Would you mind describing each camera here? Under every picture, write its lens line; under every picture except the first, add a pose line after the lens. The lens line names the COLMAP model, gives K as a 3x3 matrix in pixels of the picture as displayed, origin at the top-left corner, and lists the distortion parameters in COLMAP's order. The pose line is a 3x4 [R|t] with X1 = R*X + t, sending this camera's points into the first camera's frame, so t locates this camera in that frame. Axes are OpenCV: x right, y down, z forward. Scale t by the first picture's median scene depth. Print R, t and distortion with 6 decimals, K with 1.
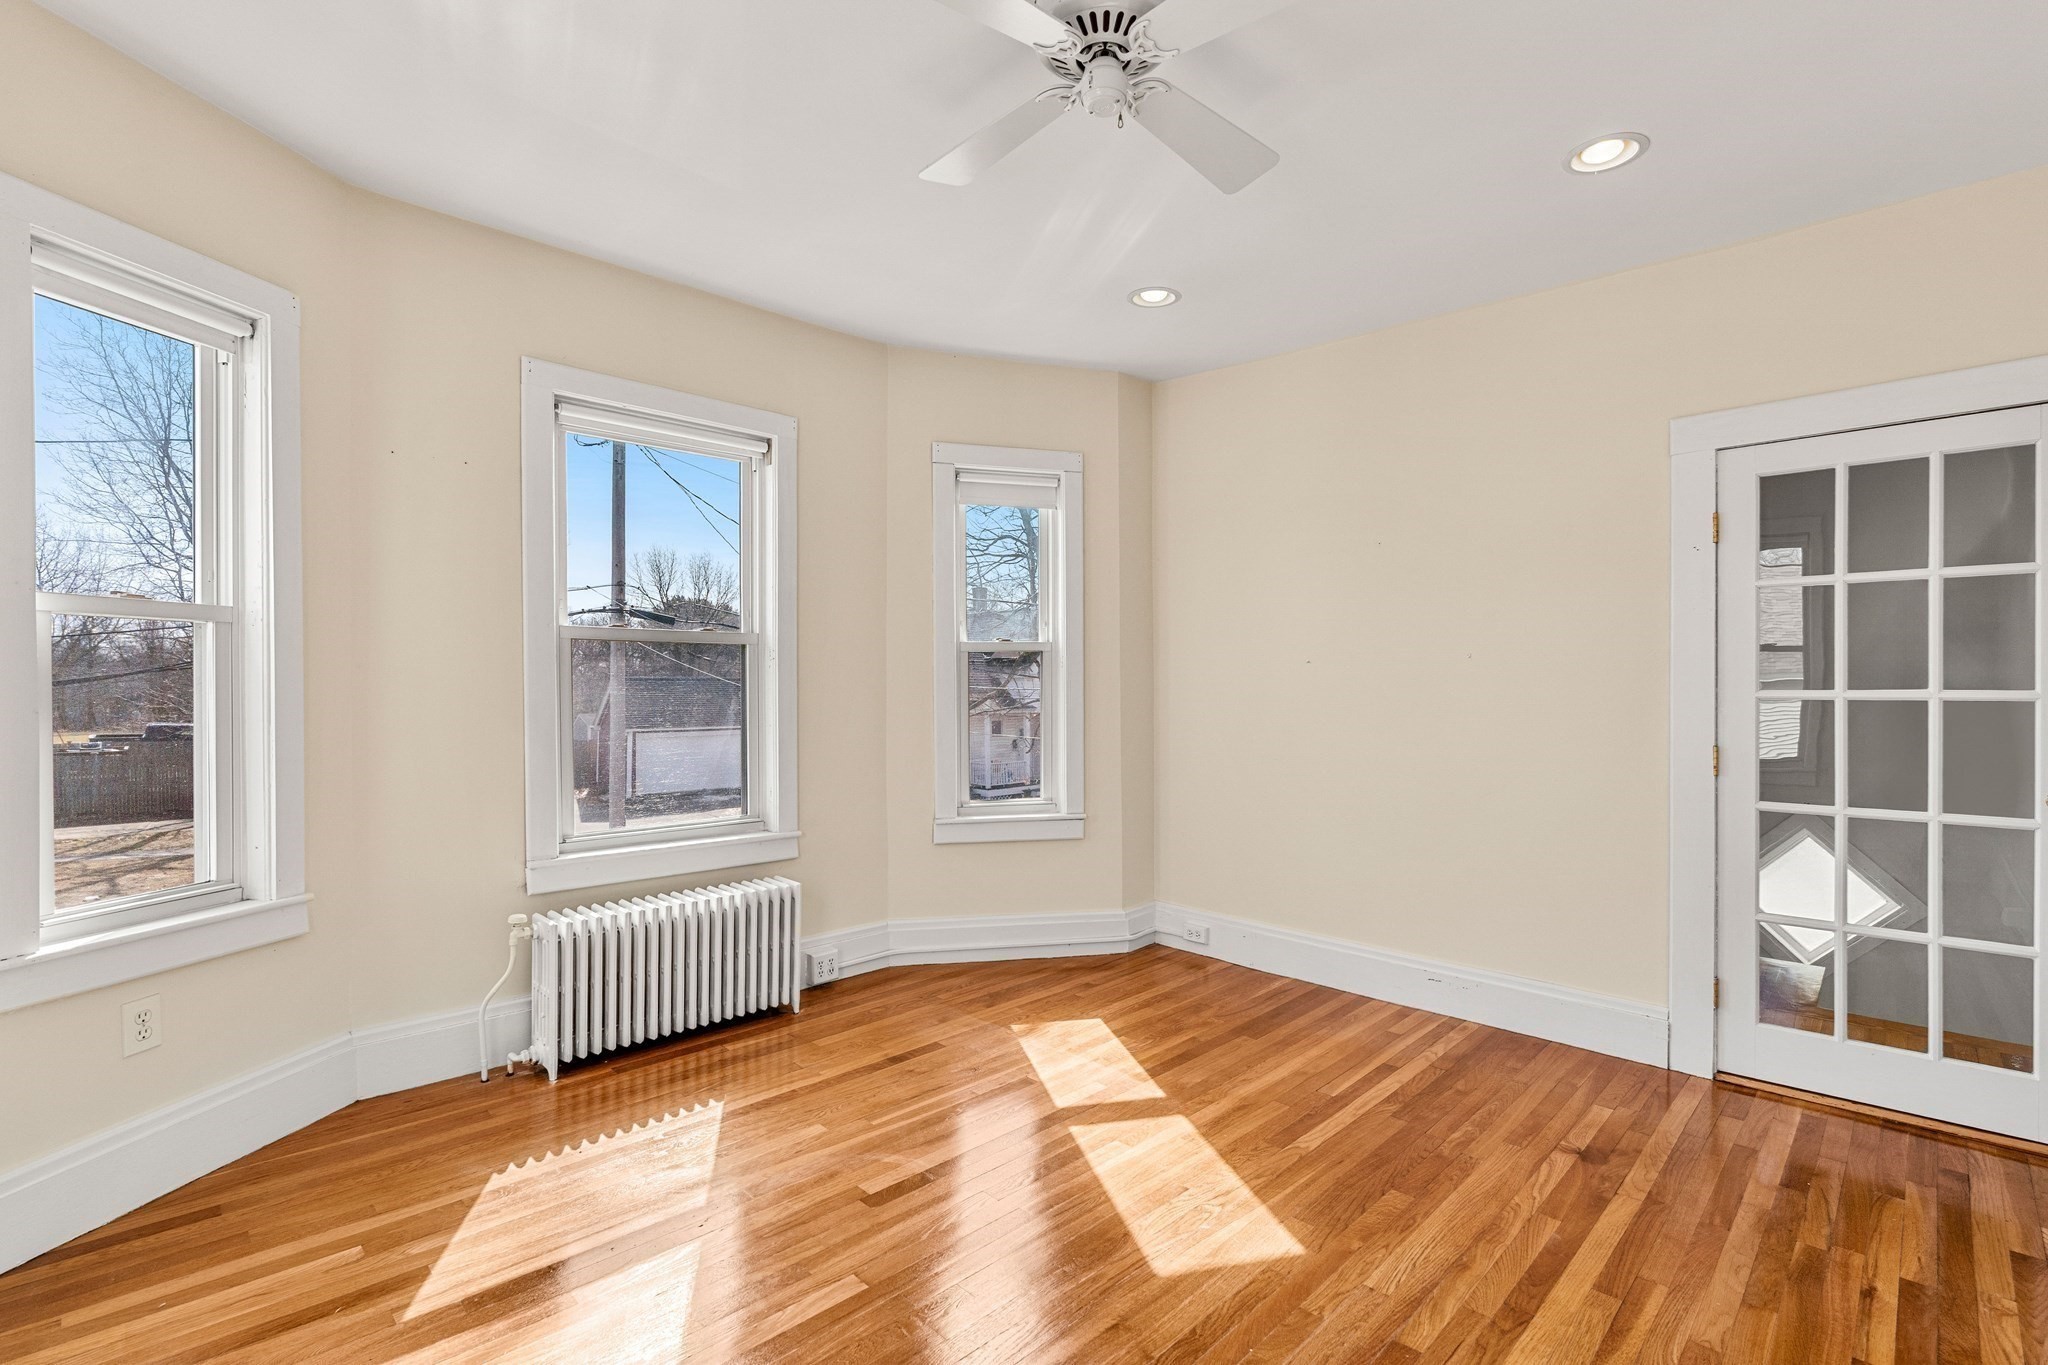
lens RADIAL K [[927.6, 0, 1020.5], [0, 927.6, 679.9], [0, 0, 1]] dist [-0.002219, 0.000675]
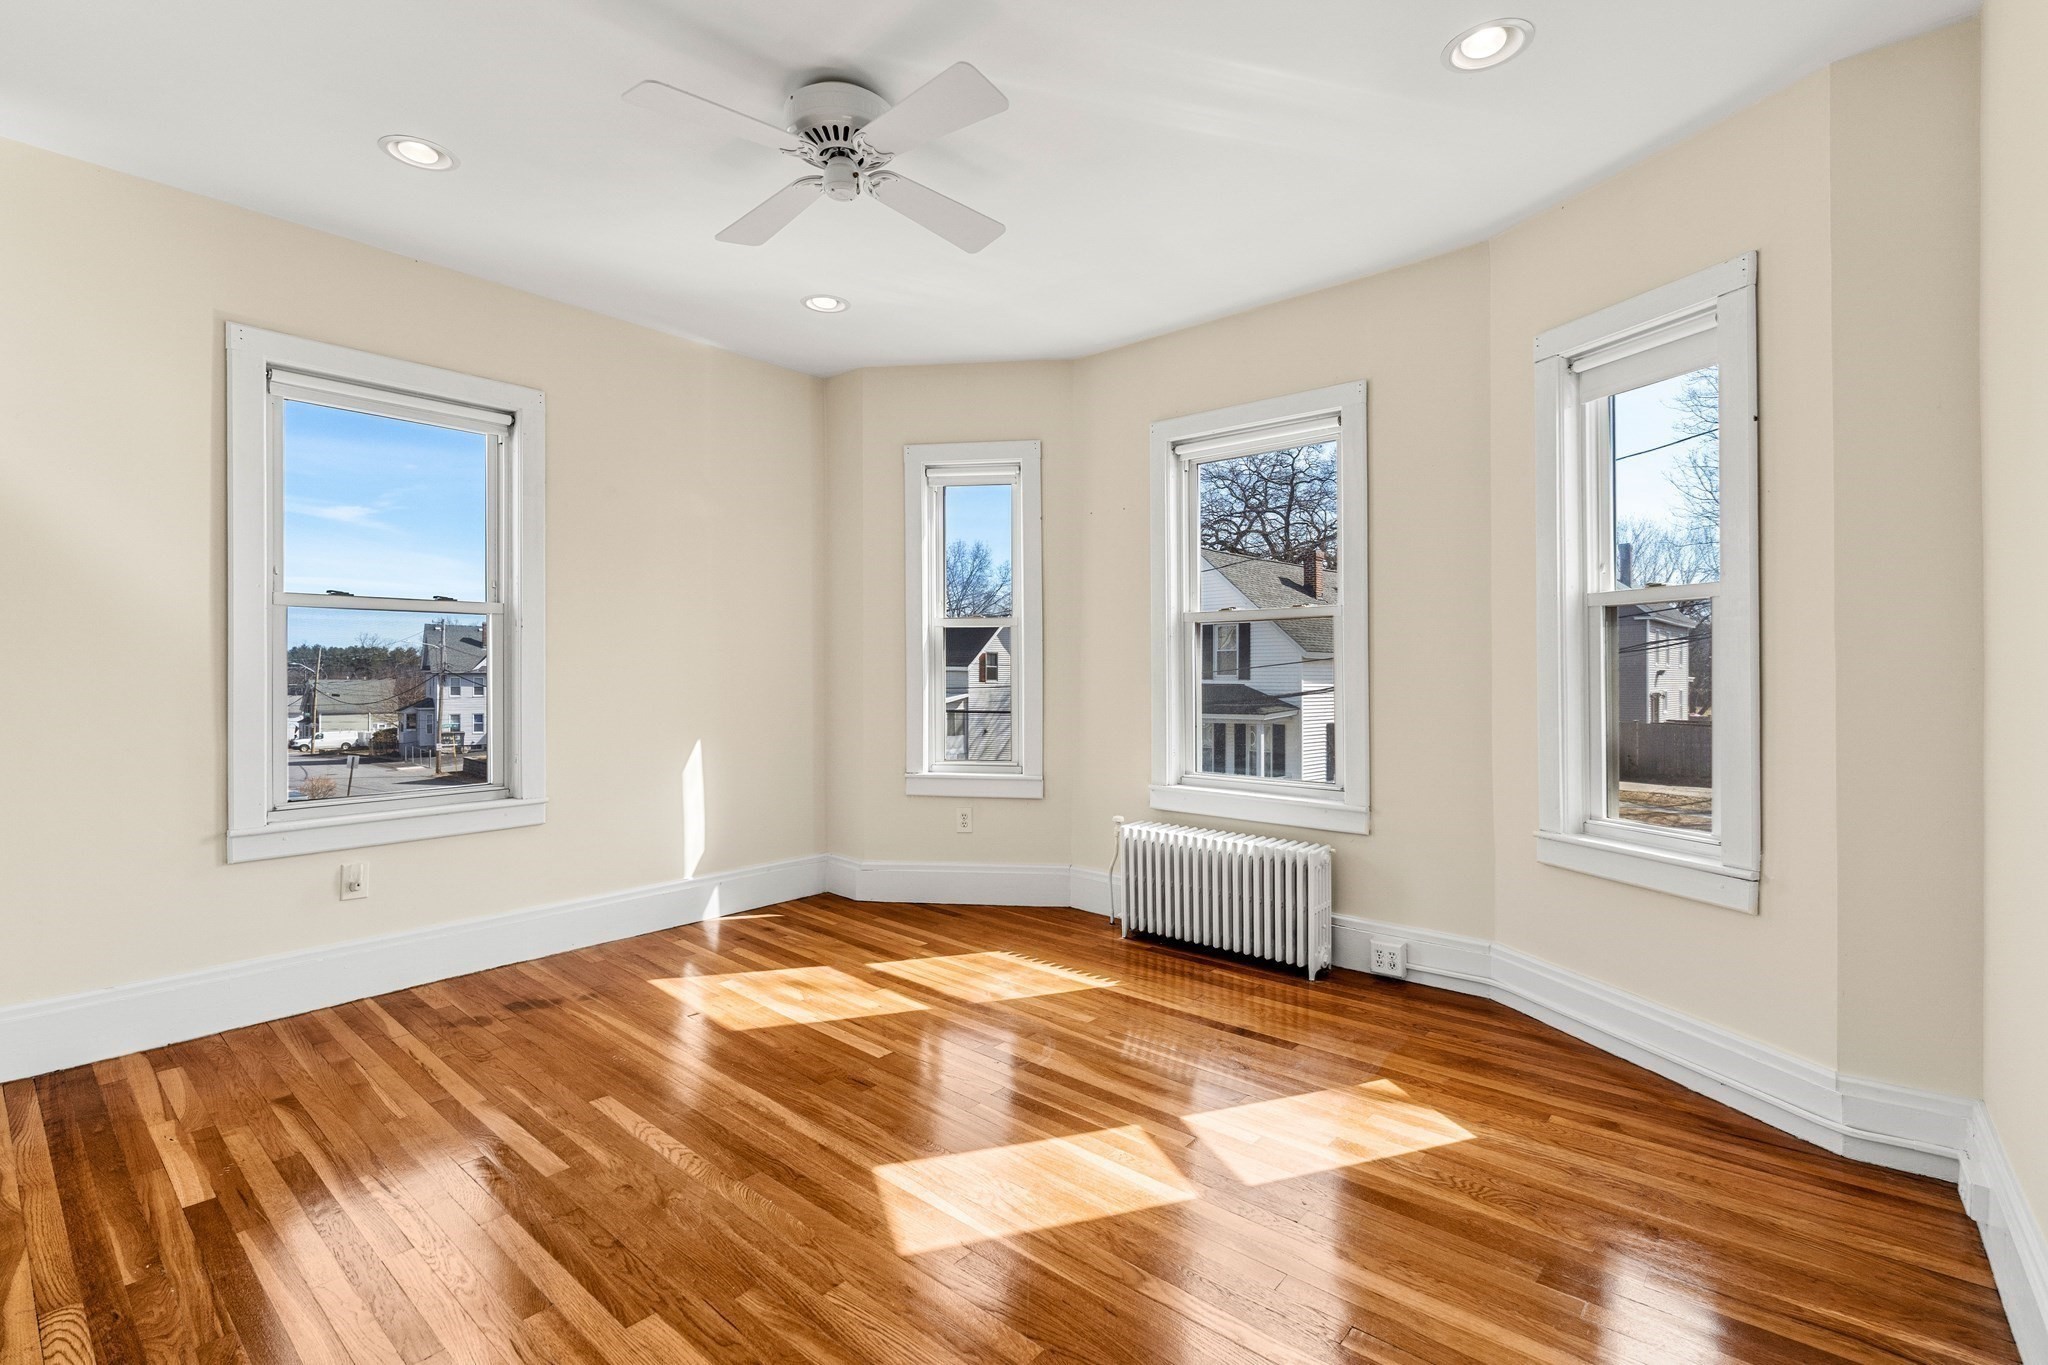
lens RADIAL K [[927.6, 0, 1020.5], [0, 927.6, 679.9], [0, 0, 1]] dist [-0.002219, 0.000675]
pose [[0.076332, 0.010500, -0.997027, 0.805630], [0.008223, 0.999904, 0.011159, 0.025866], [0.997049, -0.009050, 0.076239, 0.687317]]
